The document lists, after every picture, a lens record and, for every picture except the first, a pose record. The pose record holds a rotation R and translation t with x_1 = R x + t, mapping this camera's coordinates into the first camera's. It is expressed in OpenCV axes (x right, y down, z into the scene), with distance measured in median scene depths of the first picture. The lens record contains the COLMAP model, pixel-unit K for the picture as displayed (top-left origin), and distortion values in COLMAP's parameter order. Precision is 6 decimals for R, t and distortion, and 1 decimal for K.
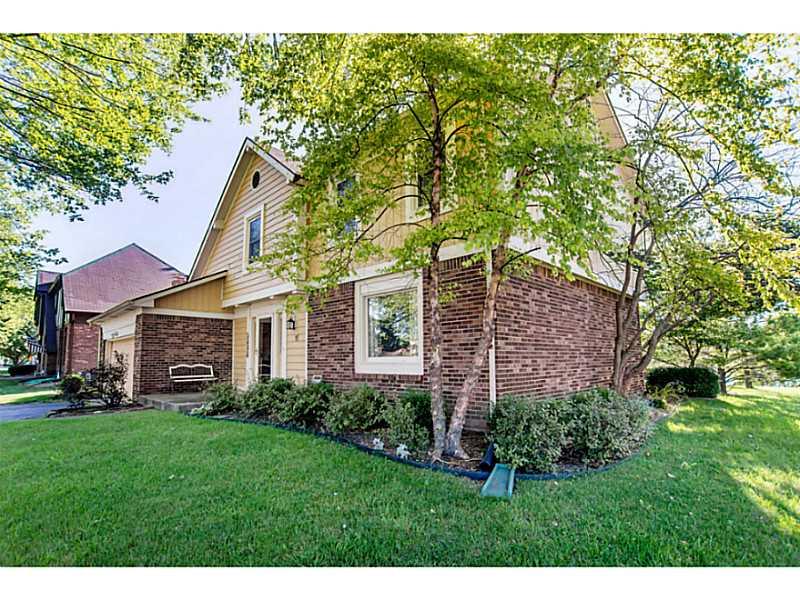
lens RADIAL K [[419.6, 0, 391.3], [0, 419.6, 320.9], [0, 0, 1]] dist [-0.030832, 0.003102]
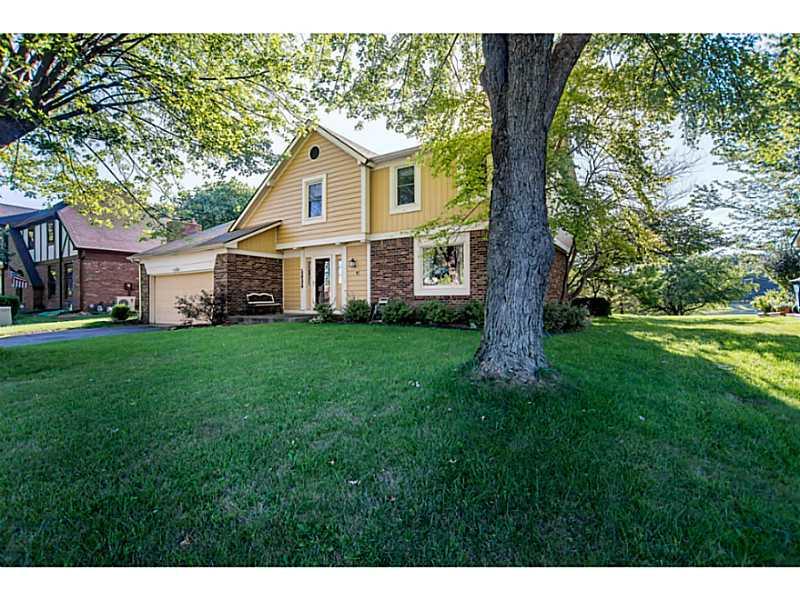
lens RADIAL K [[419.6, 0, 396.2], [0, 419.6, 301.2], [0, 0, 1]] dist [-0.030832, 0.003102]
pose [[0.972483, 0.005650, 0.232905, -0.415540], [-0.024719, 0.996565, 0.079040, 0.017912], [-0.231658, -0.082622, 0.969282, -0.408831]]
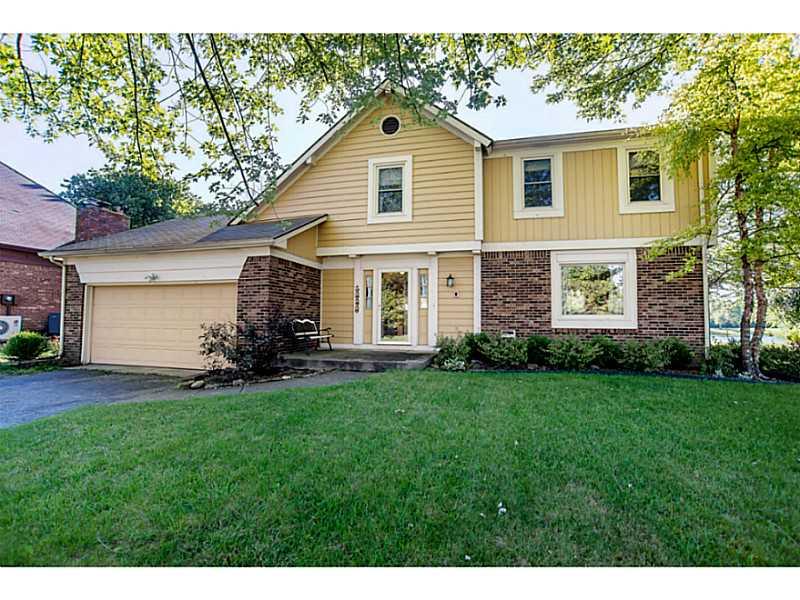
lens RADIAL K [[419.6, 0, 401.8], [0, 419.6, 301.8], [0, 0, 1]] dist [-0.030832, 0.003102]
pose [[0.850553, 0.044589, 0.523996, -0.857351], [-0.063680, 0.997800, 0.018460, 0.044880], [-0.522020, -0.049069, 0.851521, 0.176612]]
